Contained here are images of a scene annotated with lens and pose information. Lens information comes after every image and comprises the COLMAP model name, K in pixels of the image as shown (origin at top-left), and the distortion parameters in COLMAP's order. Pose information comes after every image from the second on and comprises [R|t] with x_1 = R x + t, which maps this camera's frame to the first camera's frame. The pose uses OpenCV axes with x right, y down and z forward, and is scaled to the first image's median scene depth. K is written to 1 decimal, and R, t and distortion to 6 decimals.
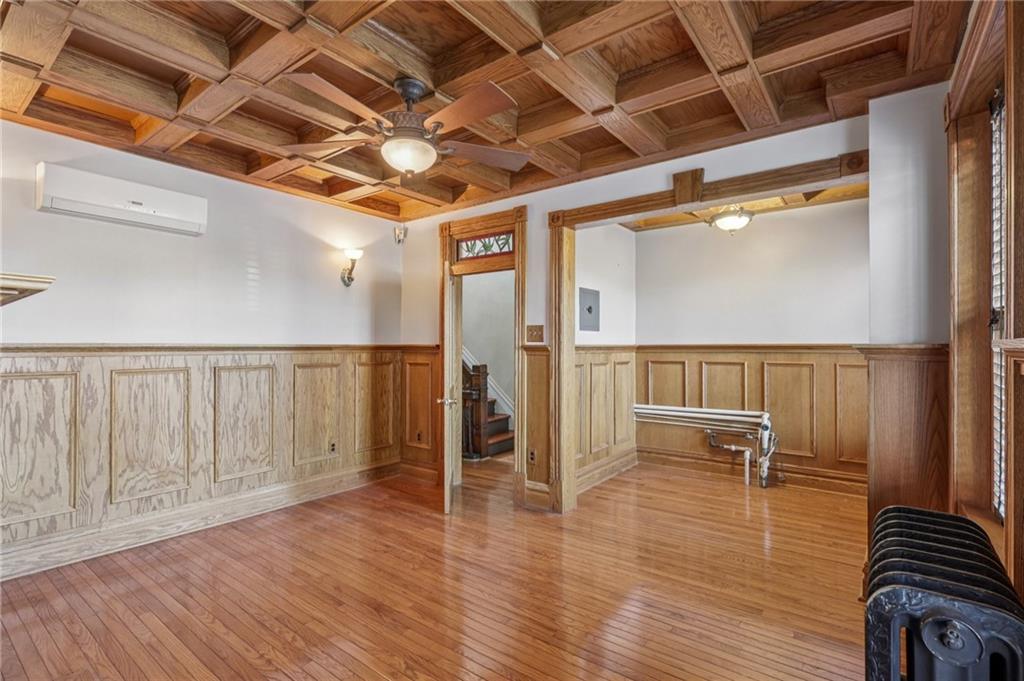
lens RADIAL K [[478.3, 0, 519.4], [0, 478.3, 341.1], [0, 0, 1]] dist [0.006733, 0.000845]
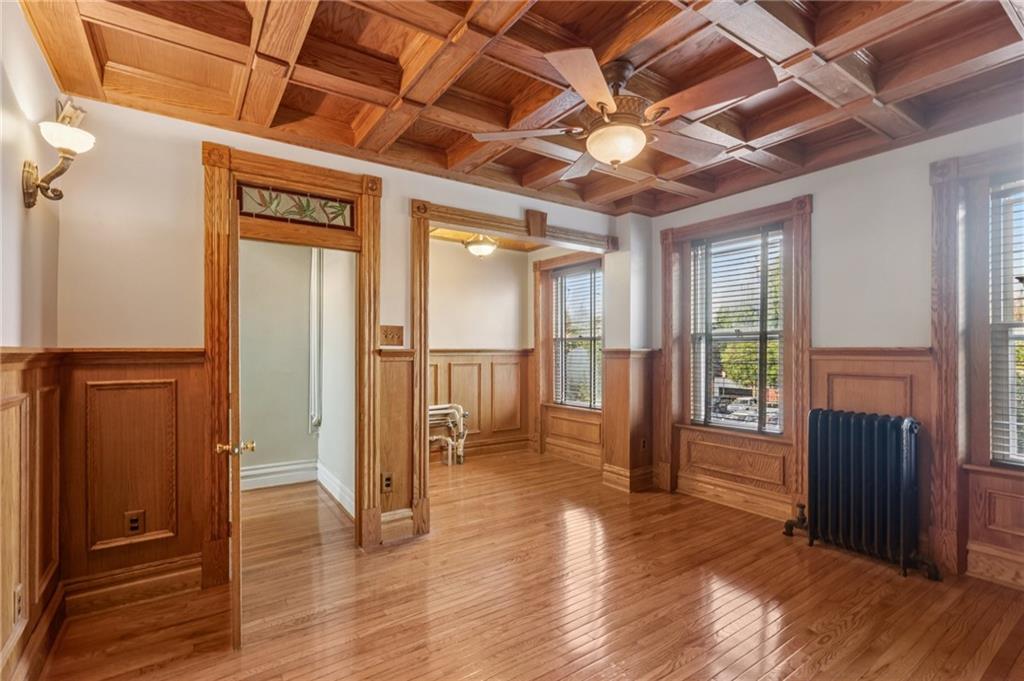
lens RADIAL K [[478.3, 0, 517.3], [0, 478.3, 346.8], [0, 0, 1]] dist [0.006733, 0.000845]
pose [[0.323537, 0.006082, 0.946196, -0.679296], [-0.006076, 0.999972, -0.004350, 0.006711], [-0.946196, -0.004342, 0.323565, 0.508989]]
